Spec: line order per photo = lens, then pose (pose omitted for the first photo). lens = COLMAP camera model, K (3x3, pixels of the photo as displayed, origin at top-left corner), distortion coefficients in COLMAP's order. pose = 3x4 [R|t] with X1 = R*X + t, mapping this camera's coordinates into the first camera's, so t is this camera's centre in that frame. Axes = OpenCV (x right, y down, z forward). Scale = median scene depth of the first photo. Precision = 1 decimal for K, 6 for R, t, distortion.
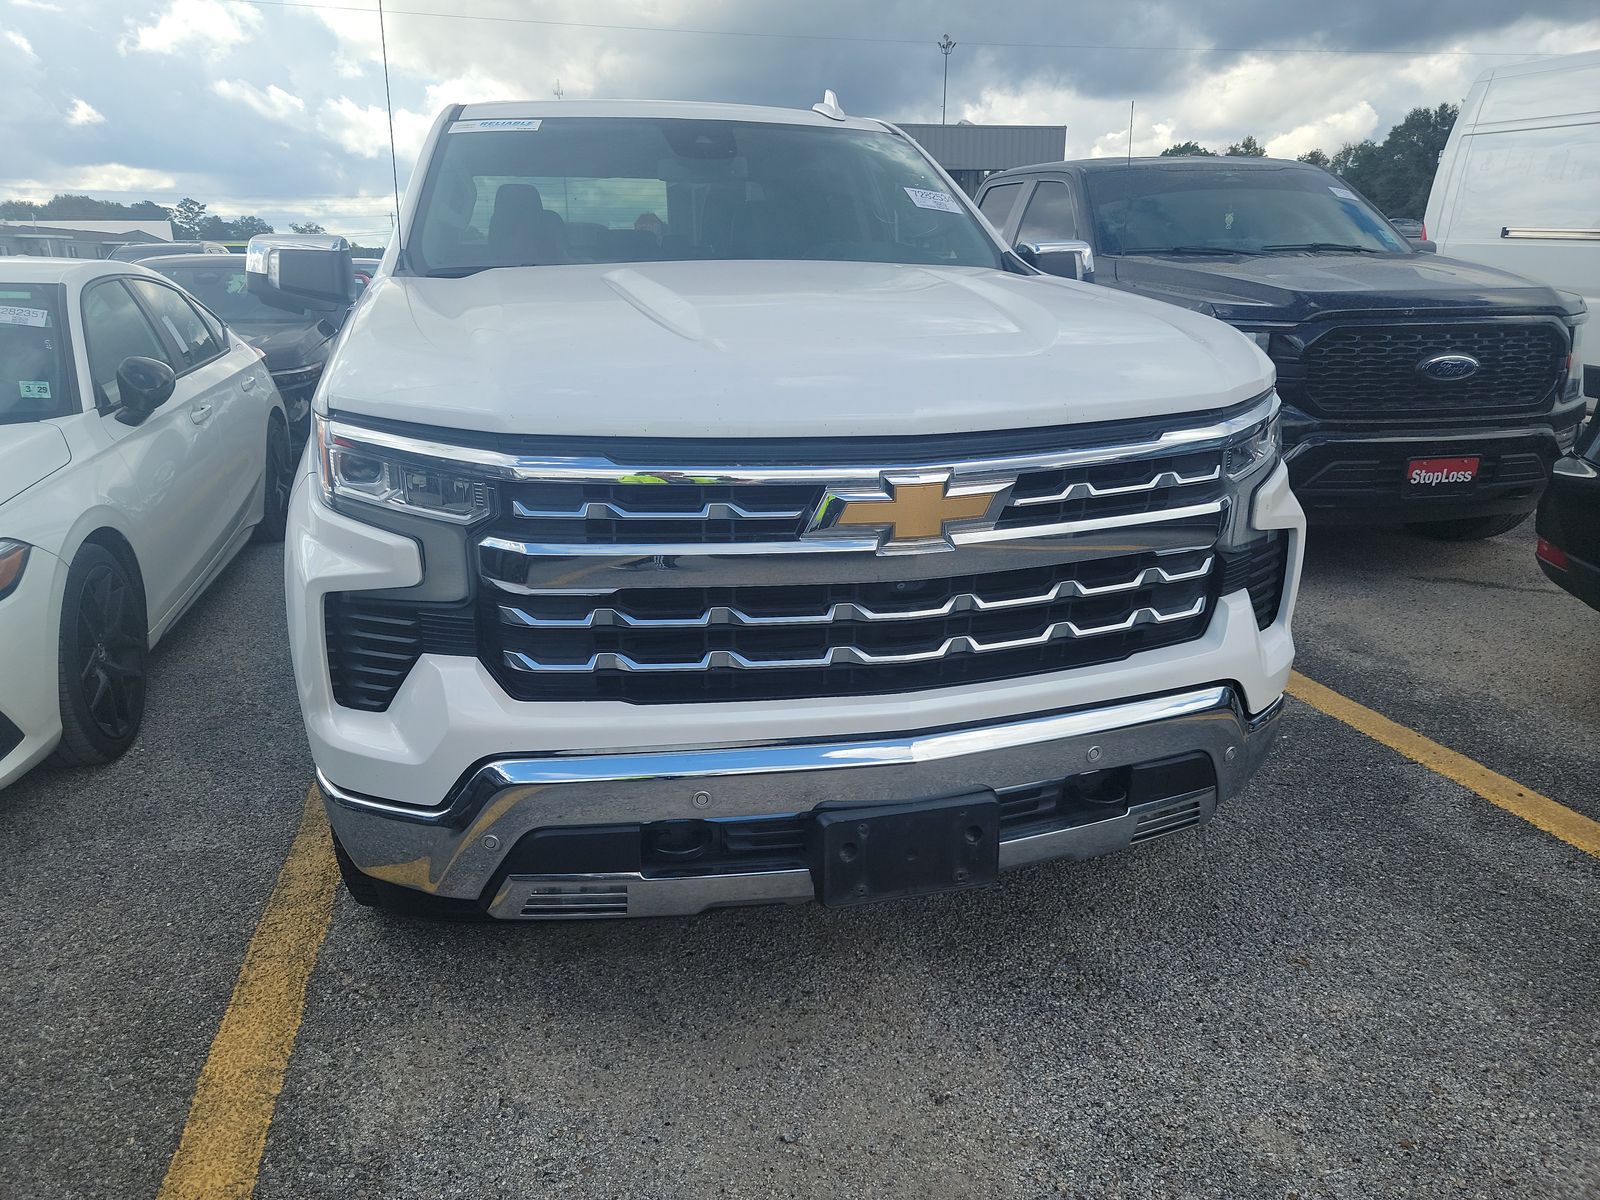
lens RADIAL K [[1108.3, 0, 823.5], [0, 1108.3, 556.6], [0, 0, 1]] dist [0.046916, -0.041544]
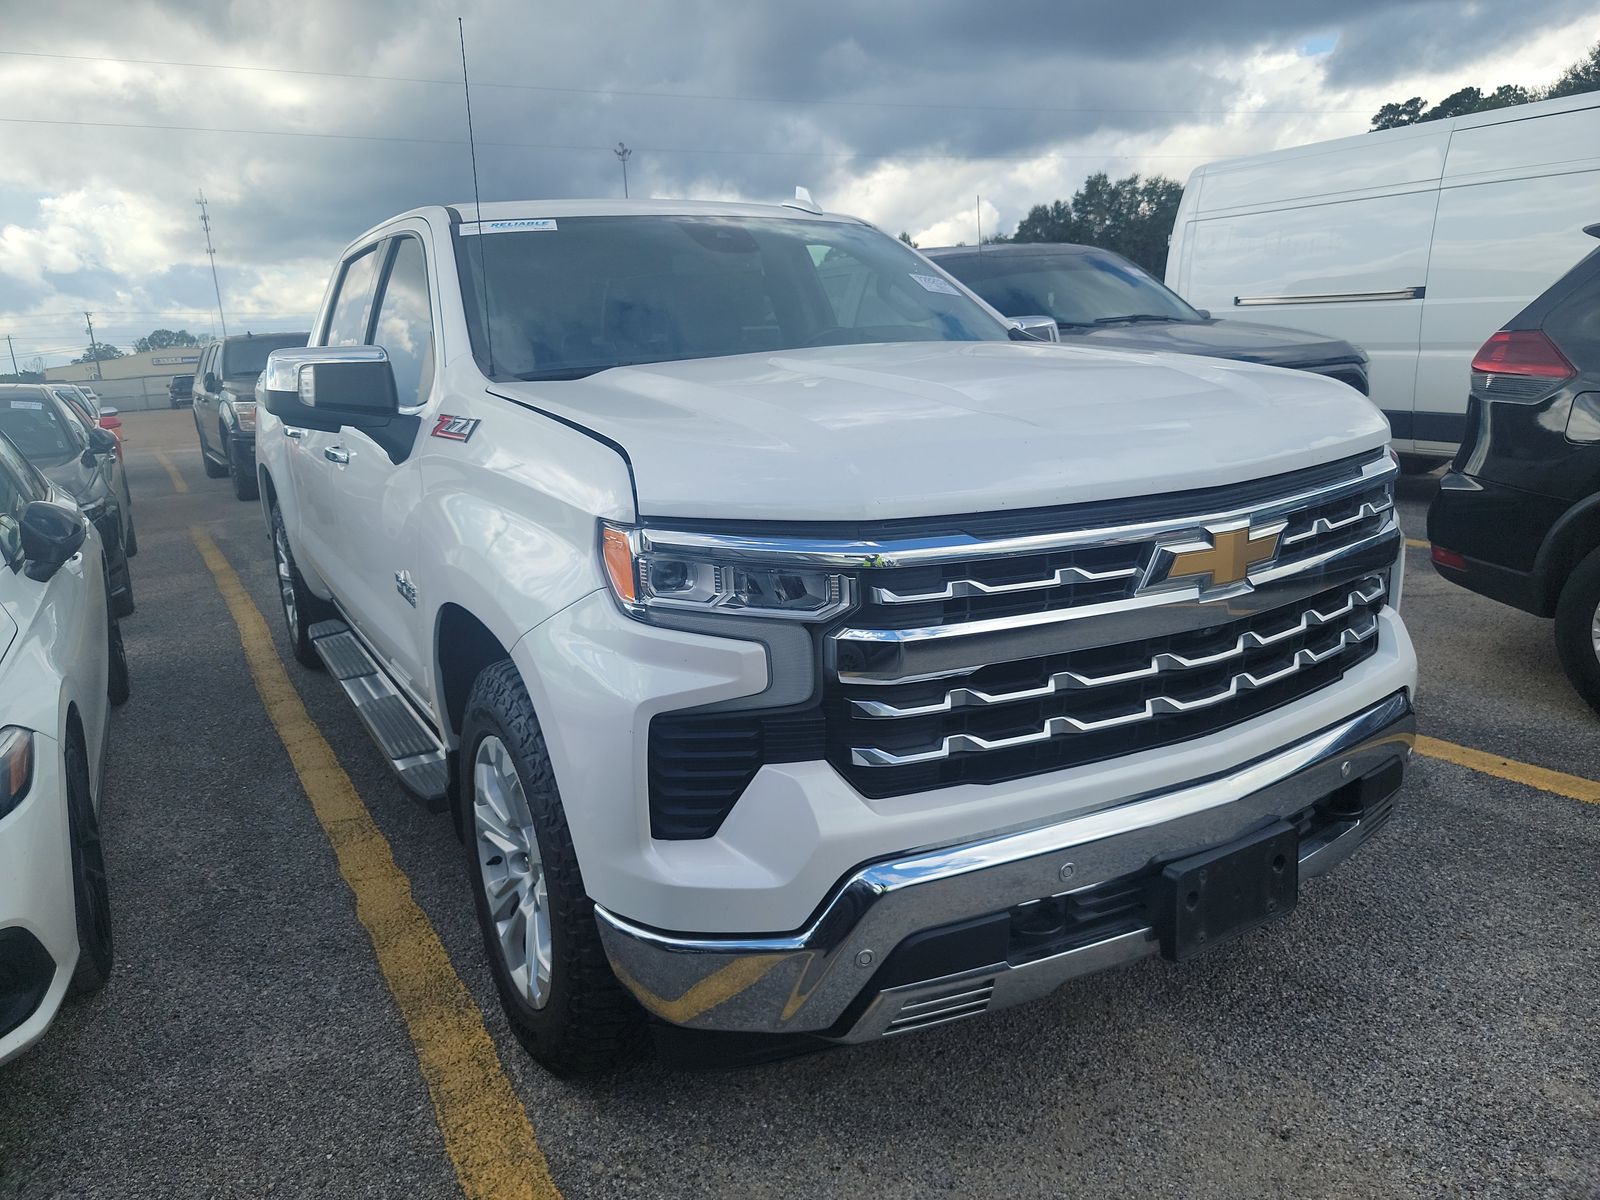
lens RADIAL K [[1108.3, 0, 779.8], [0, 1108.3, 543.5], [0, 0, 1]] dist [0.046916, -0.041544]
pose [[0.959739, -0.099156, 0.262811, -0.504268], [0.123308, 0.989375, -0.077016, -0.020609], [-0.252382, 0.106322, 0.961769, 0.073435]]
